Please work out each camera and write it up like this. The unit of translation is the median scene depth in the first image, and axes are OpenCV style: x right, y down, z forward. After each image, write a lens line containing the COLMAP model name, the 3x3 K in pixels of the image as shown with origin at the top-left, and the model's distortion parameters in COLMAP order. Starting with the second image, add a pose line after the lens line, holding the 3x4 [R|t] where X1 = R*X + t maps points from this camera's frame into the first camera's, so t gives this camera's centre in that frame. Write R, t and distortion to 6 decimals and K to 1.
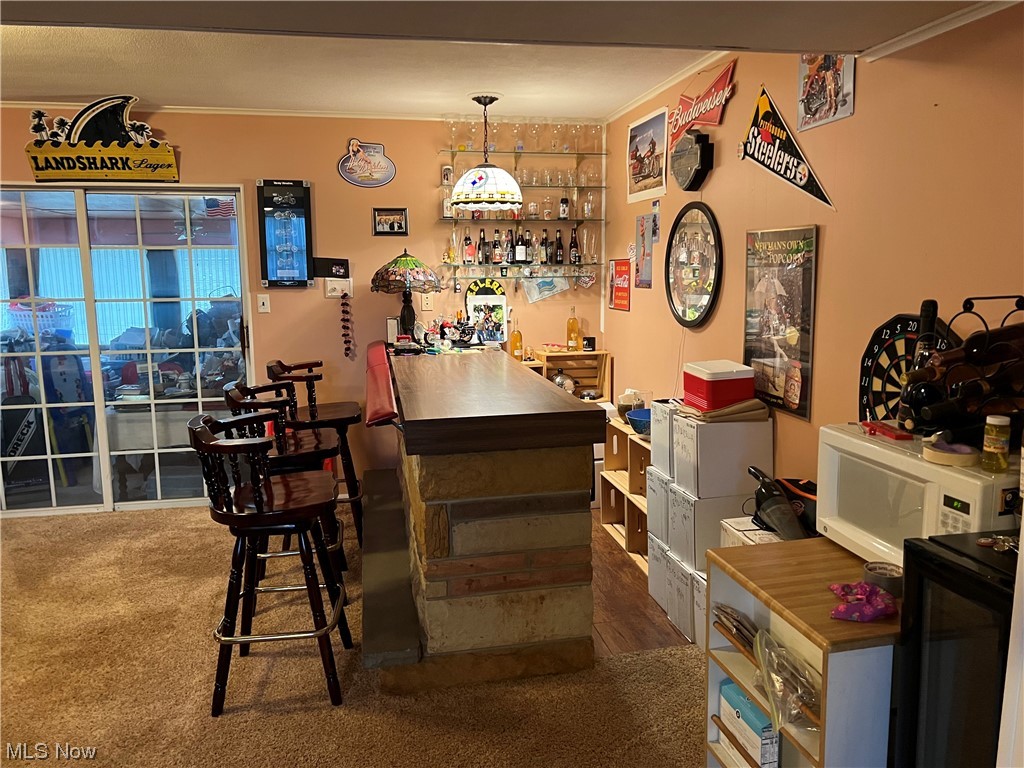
lens RADIAL K [[769.8, 0, 512.0], [0, 769.8, 384.0], [0, 0, 1]] dist [0.110135, -0.177911]
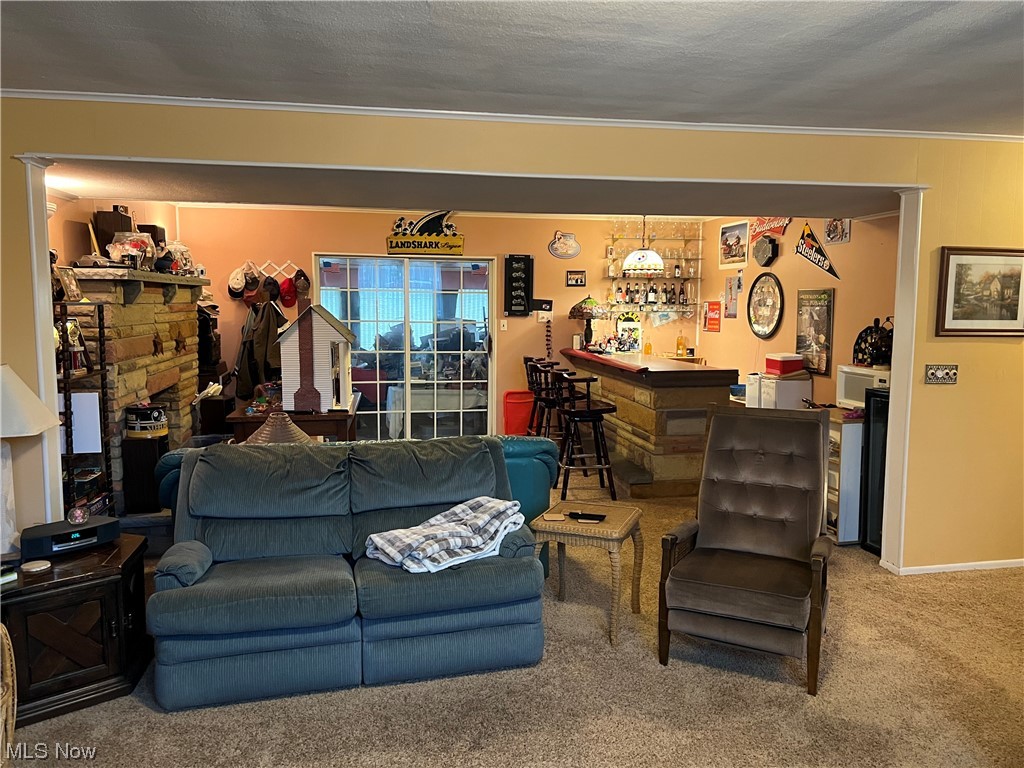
lens RADIAL K [[769.8, 0, 512.0], [0, 769.8, 384.0], [0, 0, 1]] dist [0.110135, -0.177911]
pose [[0.999888, 0.014813, -0.002358, -0.318104], [-0.014913, 0.998607, -0.050606, 0.120659], [0.001605, 0.050635, 0.998716, -0.744937]]
